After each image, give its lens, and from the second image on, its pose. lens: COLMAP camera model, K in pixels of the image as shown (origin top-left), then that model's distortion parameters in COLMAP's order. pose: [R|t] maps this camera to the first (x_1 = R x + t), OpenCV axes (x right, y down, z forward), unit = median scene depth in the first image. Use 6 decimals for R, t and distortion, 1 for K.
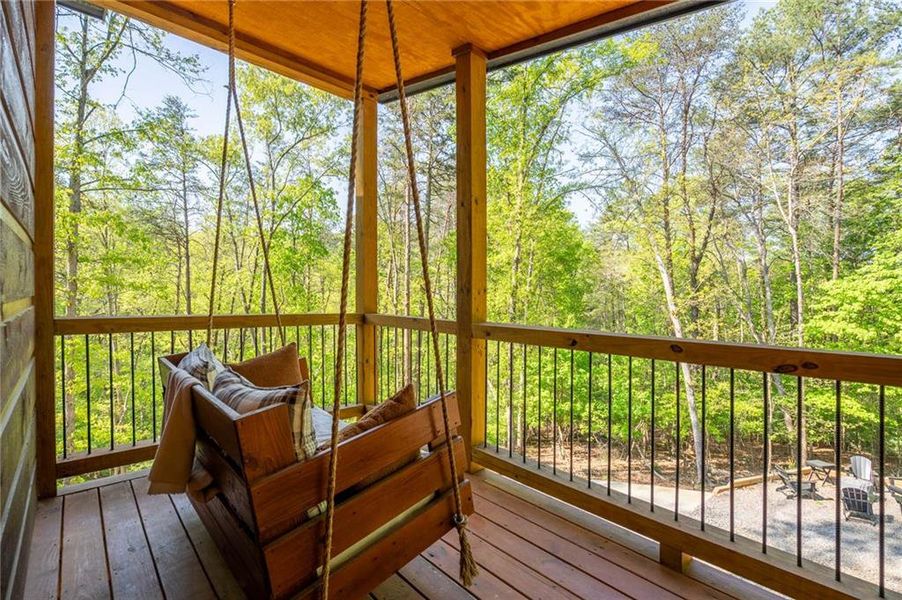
lens RADIAL K [[405.5, 0, 452.5], [0, 405.5, 297.5], [0, 0, 1]] dist [-0.002205, 0.000884]
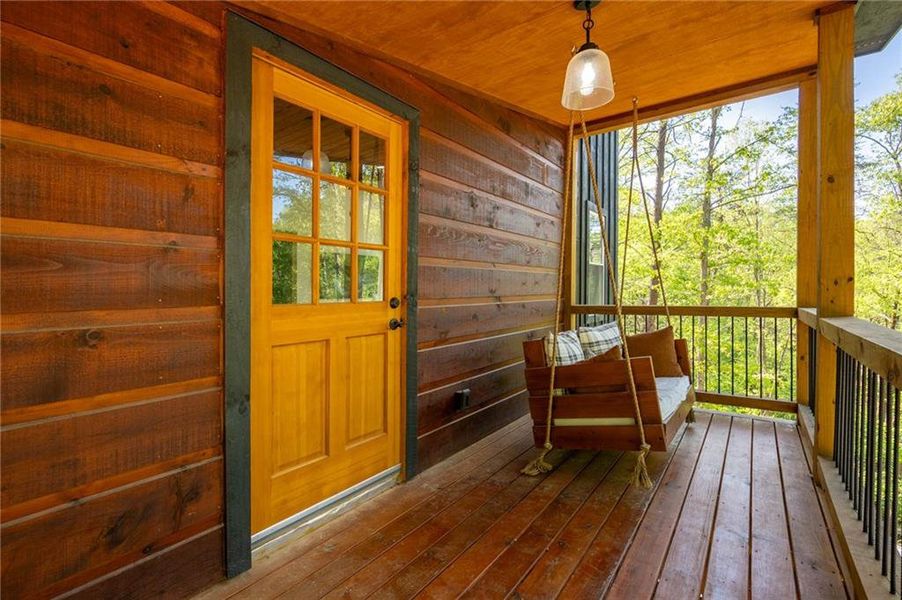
lens RADIAL K [[406.9, 0, 451.5], [0, 406.9, 298.9], [0, 0, 1]] dist [-0.002558, 0.001051]
pose [[0.170478, 0.008786, -0.985322, 0.166212], [-0.000009, 0.999960, 0.008915, 0.000761], [0.985361, -0.001511, 0.170471, 0.006461]]
